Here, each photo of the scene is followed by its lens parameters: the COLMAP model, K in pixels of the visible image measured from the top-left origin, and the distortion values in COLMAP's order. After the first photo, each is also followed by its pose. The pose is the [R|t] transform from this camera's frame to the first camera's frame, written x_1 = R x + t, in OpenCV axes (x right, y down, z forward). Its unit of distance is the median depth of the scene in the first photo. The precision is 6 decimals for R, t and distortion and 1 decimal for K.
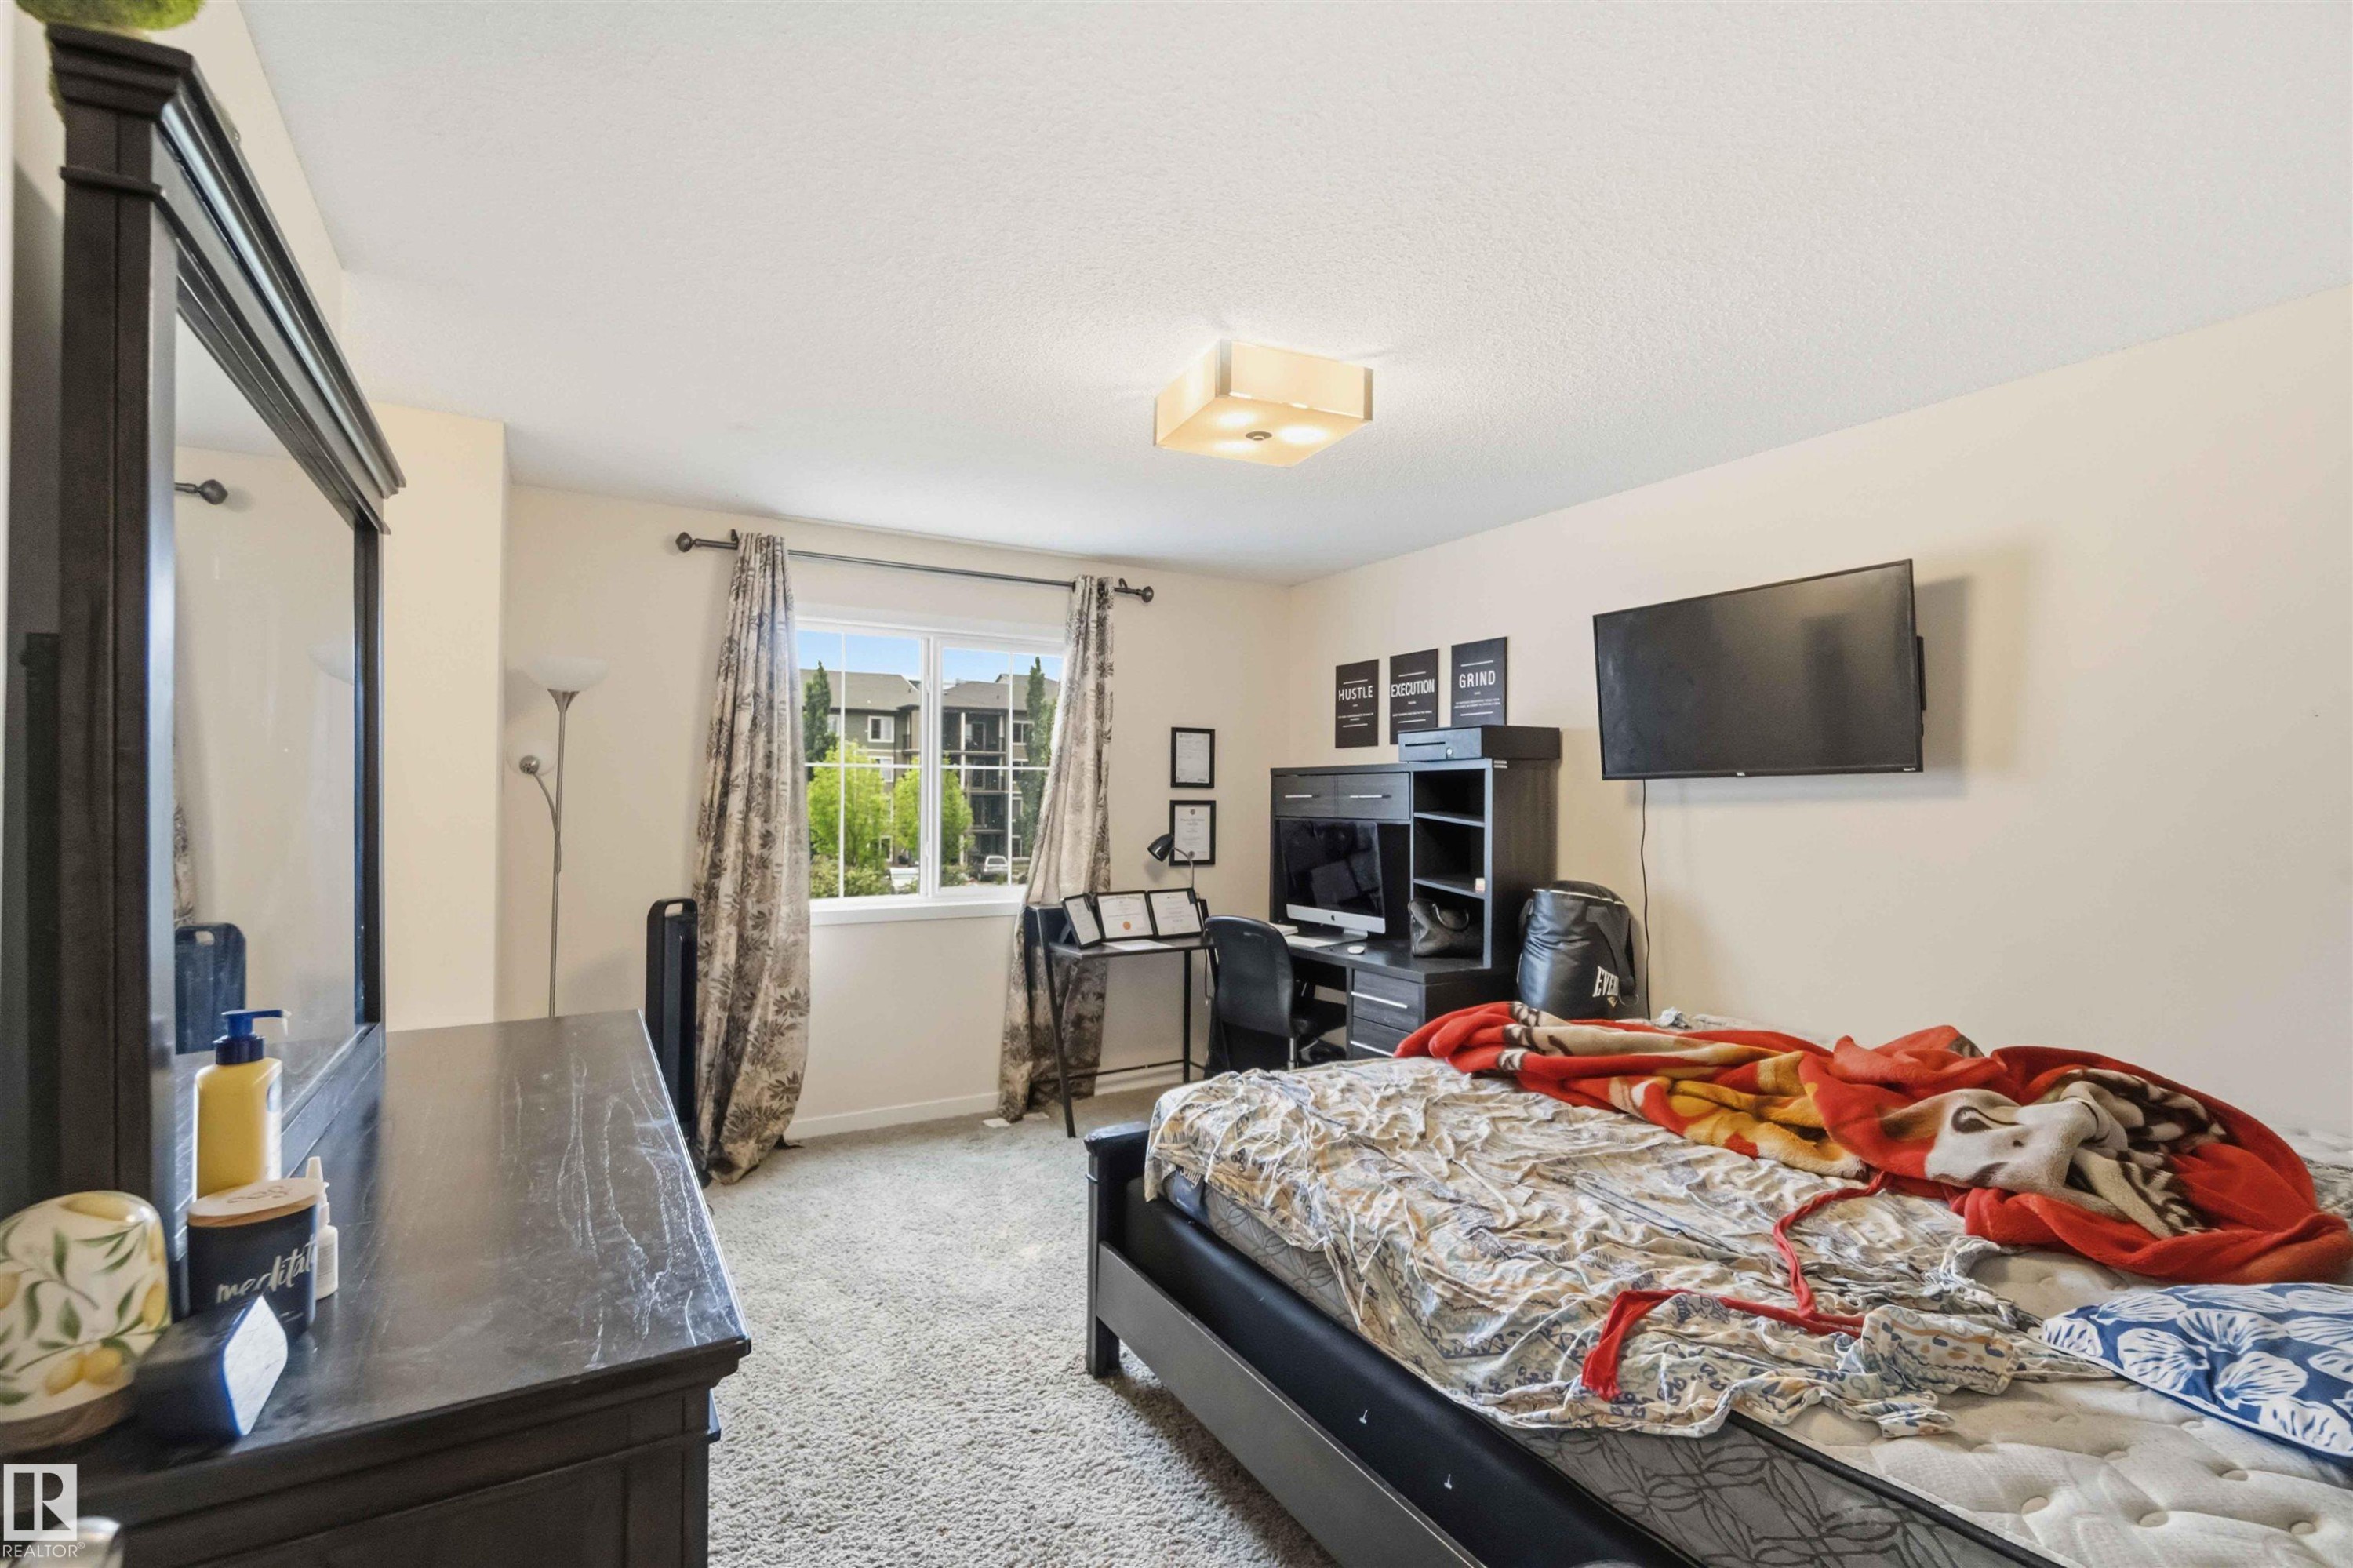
lens RADIAL K [[1062.8, 0, 1173.2], [0, 1062.8, 793.6], [0, 0, 1]] dist [0.004747, 0.000606]
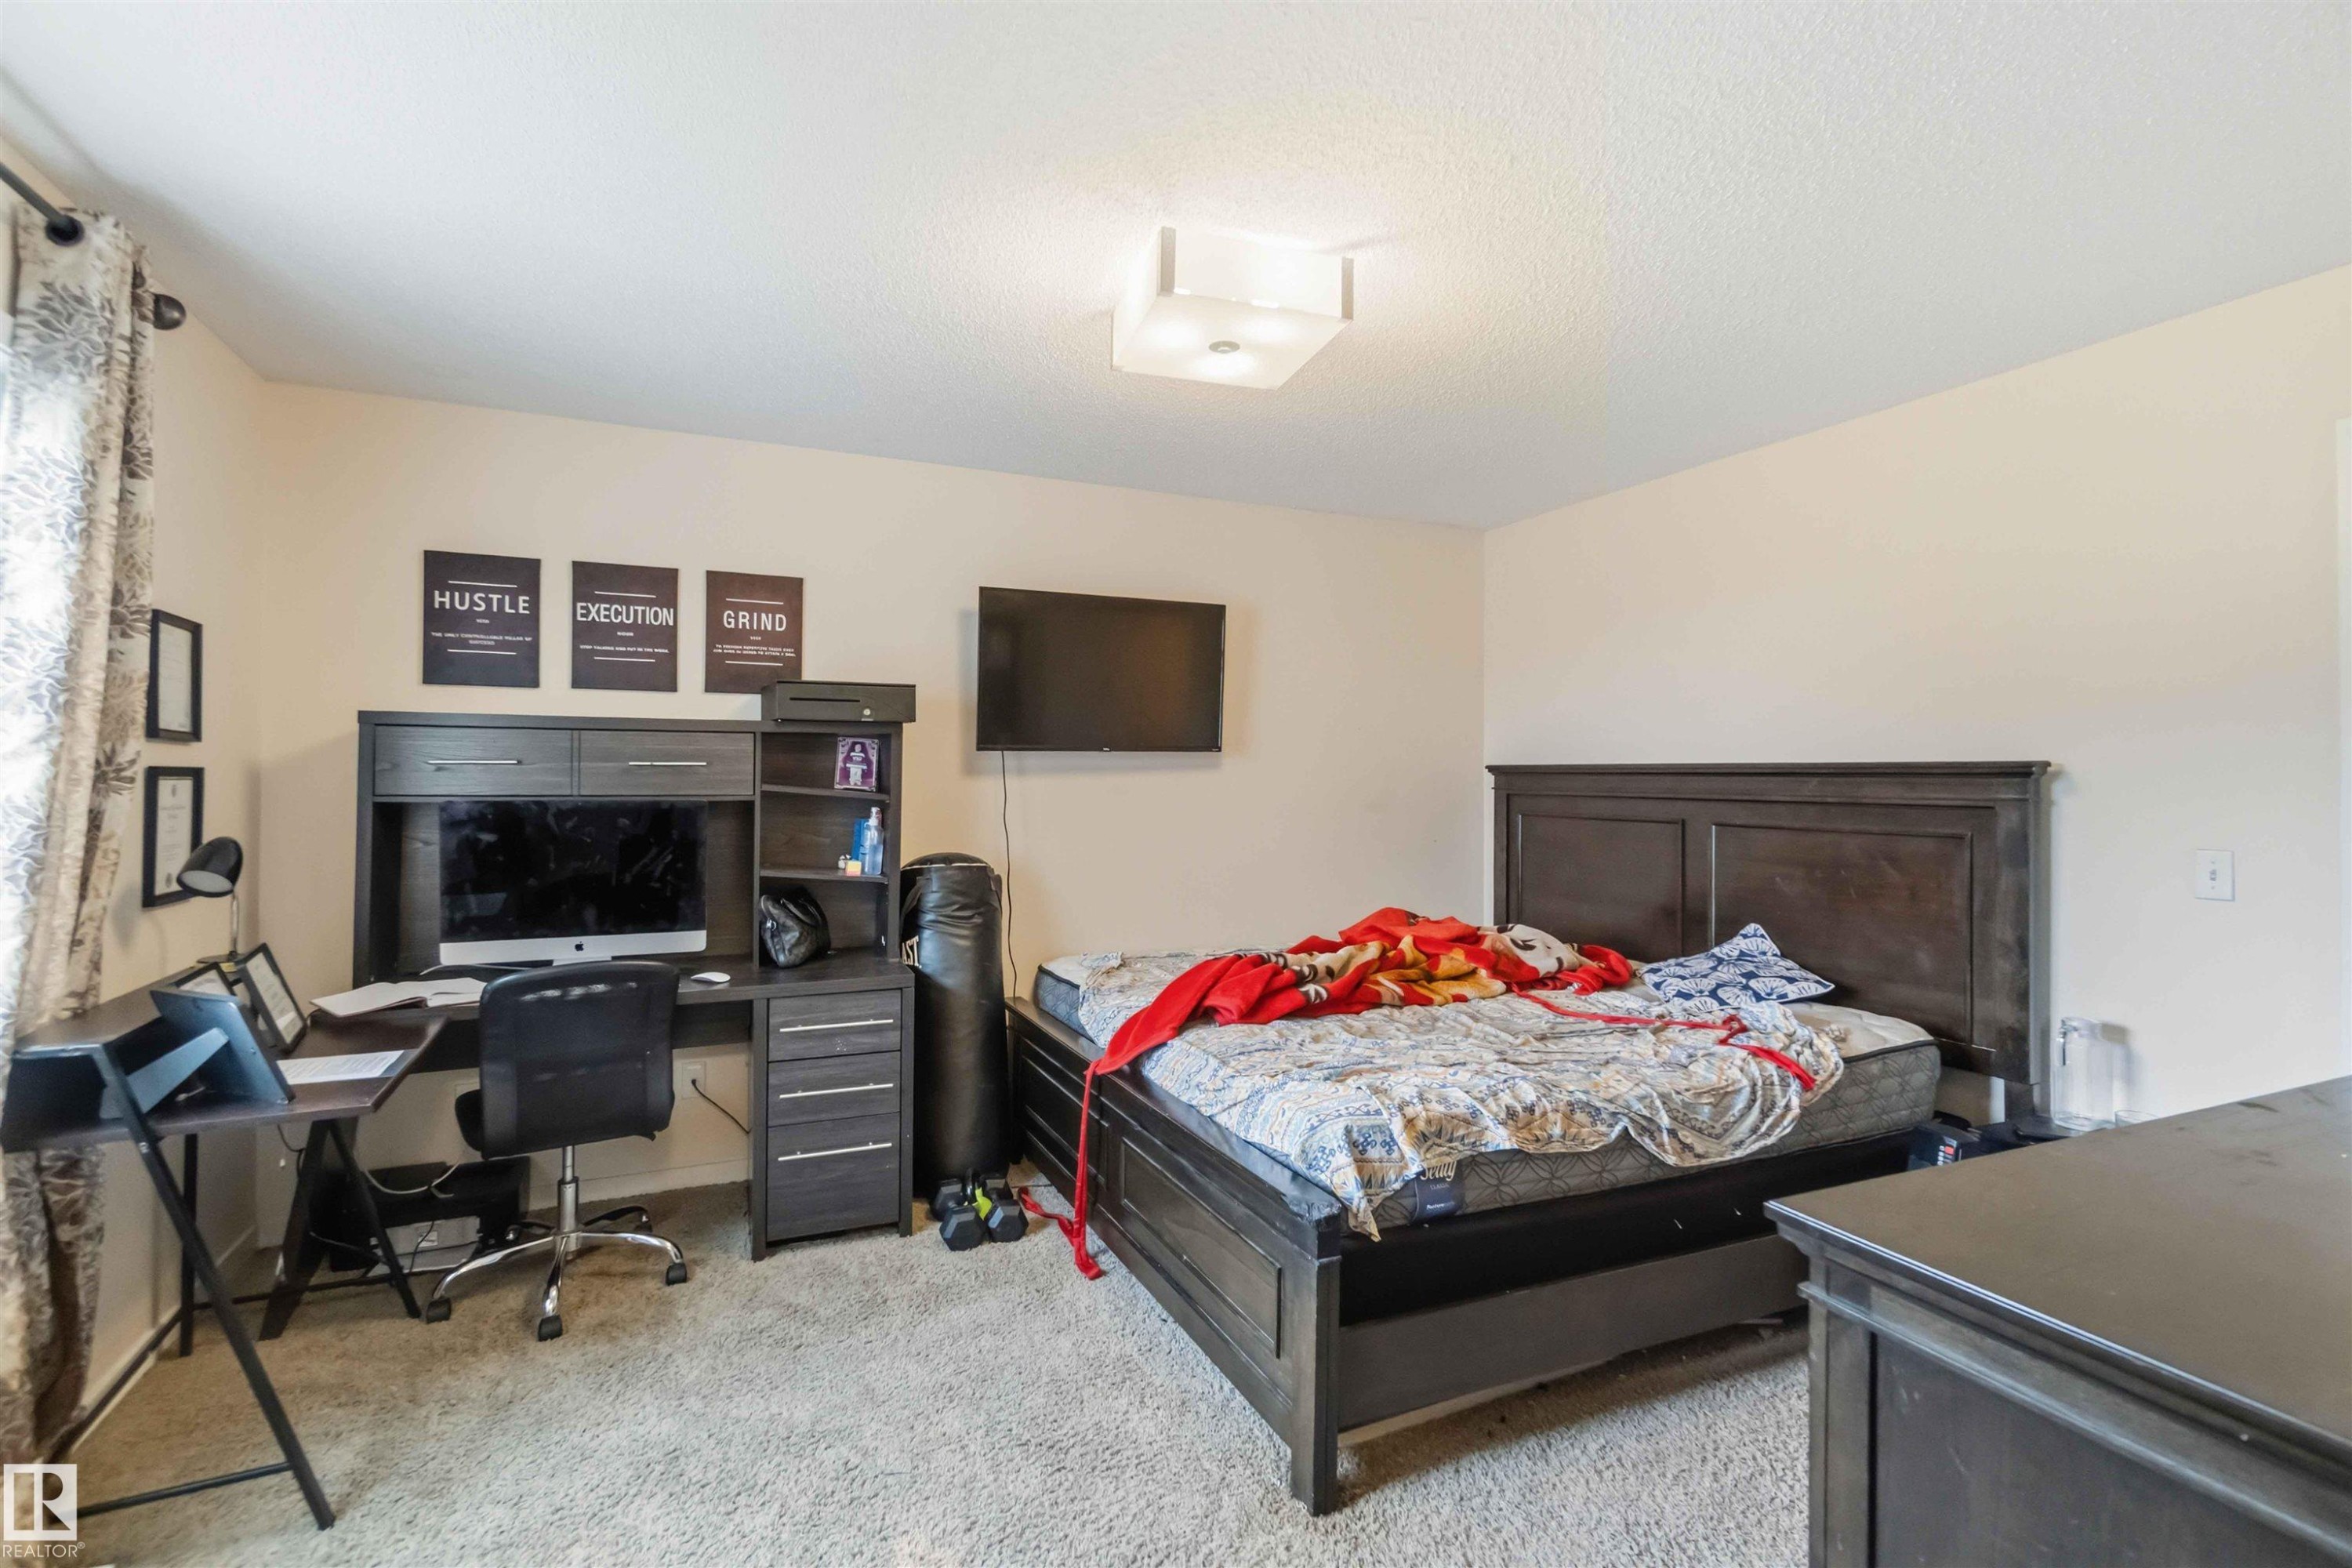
lens RADIAL K [[1062.3, 0, 1167.0], [0, 1062.3, 772.0], [0, 0, 1]] dist [0.004747, 0.000606]
pose [[0.109505, 0.000209, 0.993986, -0.495932], [-0.009824, 0.999951, 0.000872, 0.004907], [-0.993938, -0.009861, 0.109502, 0.601314]]
